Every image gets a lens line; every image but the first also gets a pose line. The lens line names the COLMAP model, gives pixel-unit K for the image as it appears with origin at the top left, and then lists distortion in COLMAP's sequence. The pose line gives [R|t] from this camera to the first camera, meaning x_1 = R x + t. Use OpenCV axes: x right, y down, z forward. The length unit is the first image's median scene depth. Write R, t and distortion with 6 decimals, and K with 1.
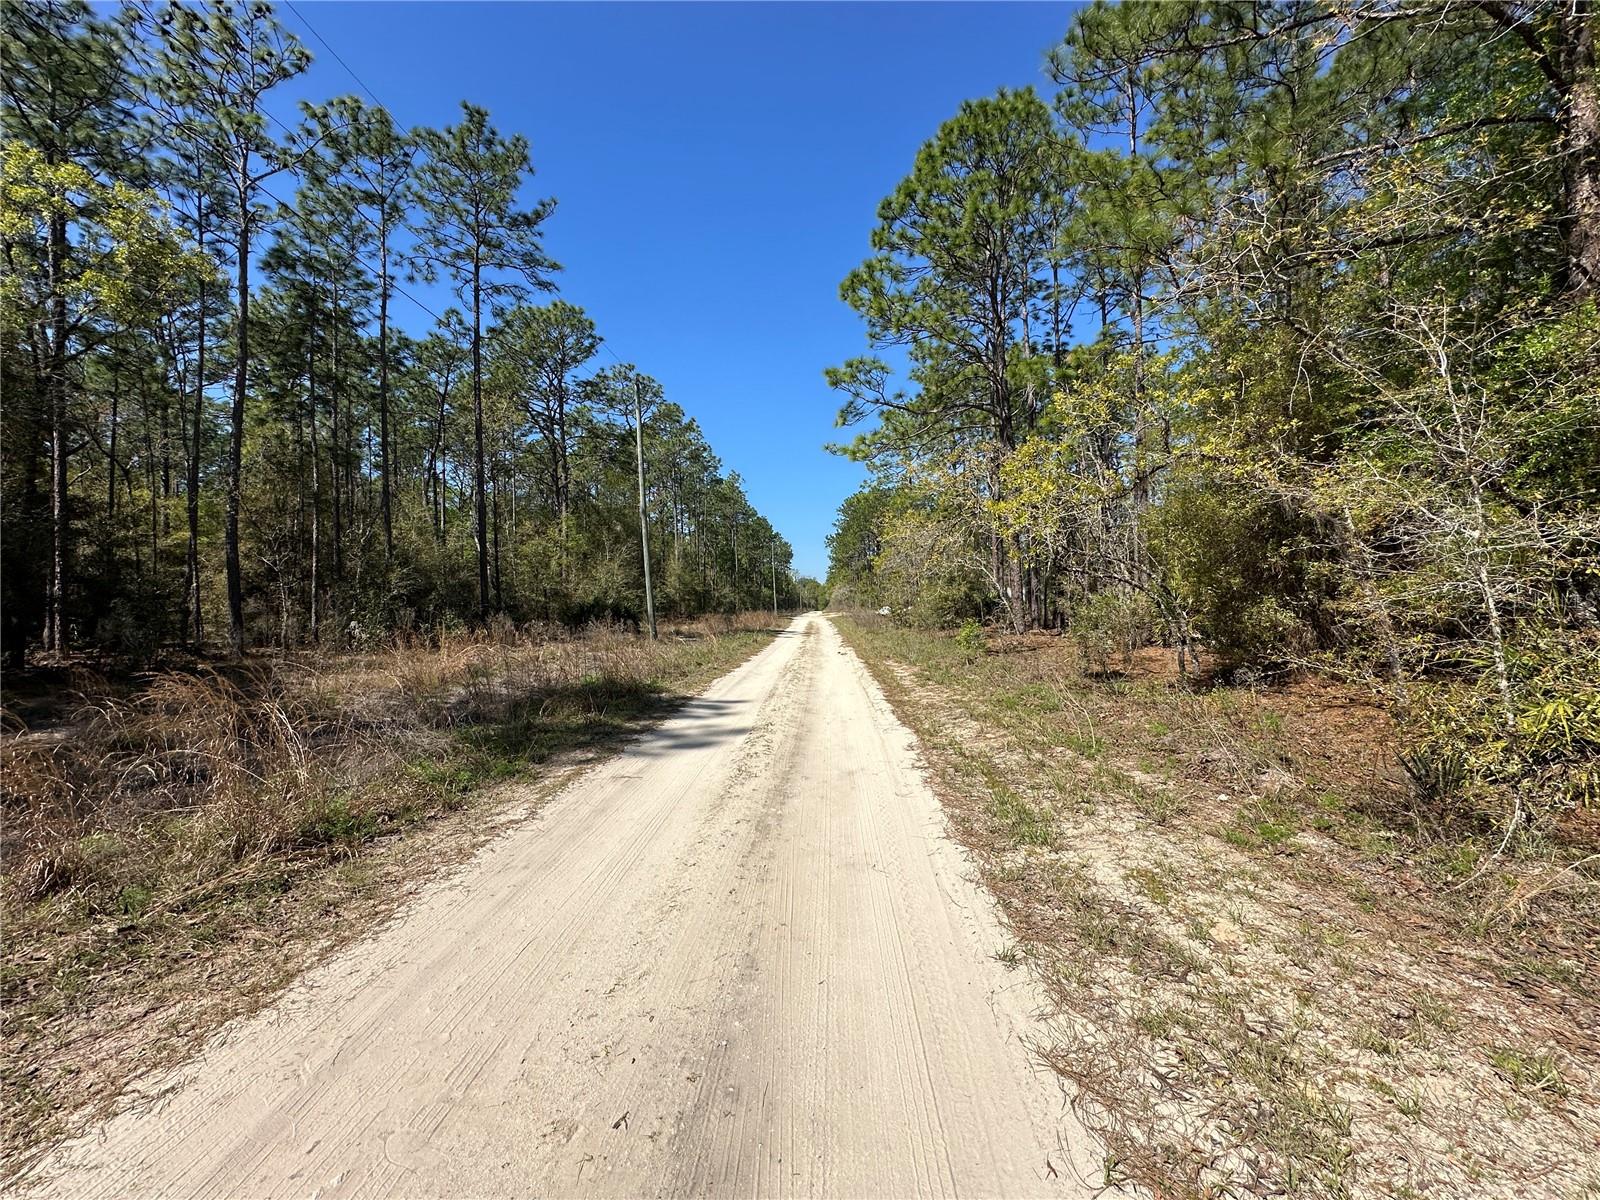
lens RADIAL K [[638.5, 0, 799.4], [0, 638.5, 600.9], [0, 0, 1]] dist [-0.003690, 0.000382]
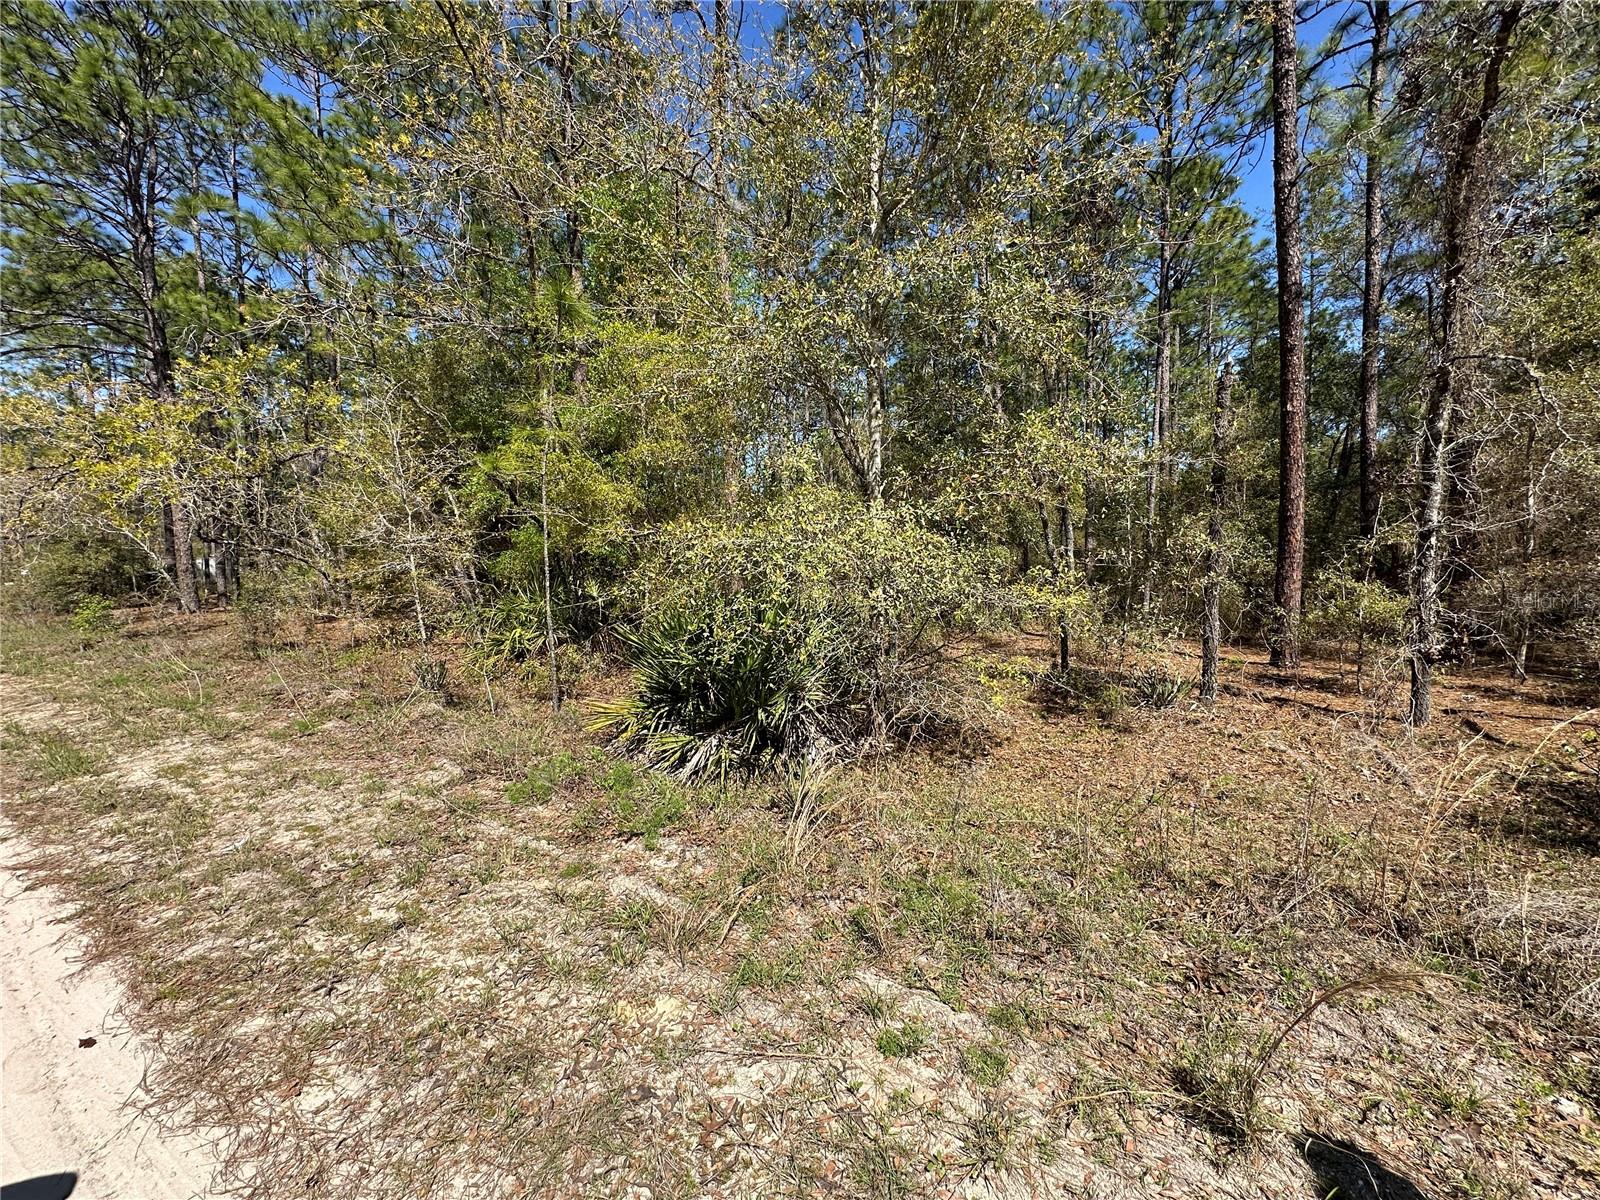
lens RADIAL K [[638.5, 0, 799.4], [0, 638.5, 600.9], [0, 0, 1]] dist [-0.003690, 0.000382]
pose [[0.489634, -0.031735, 0.871350, 0.006549], [-0.003096, 0.999268, 0.038134, 0.006260], [-0.871923, -0.021370, 0.489177, -0.882267]]
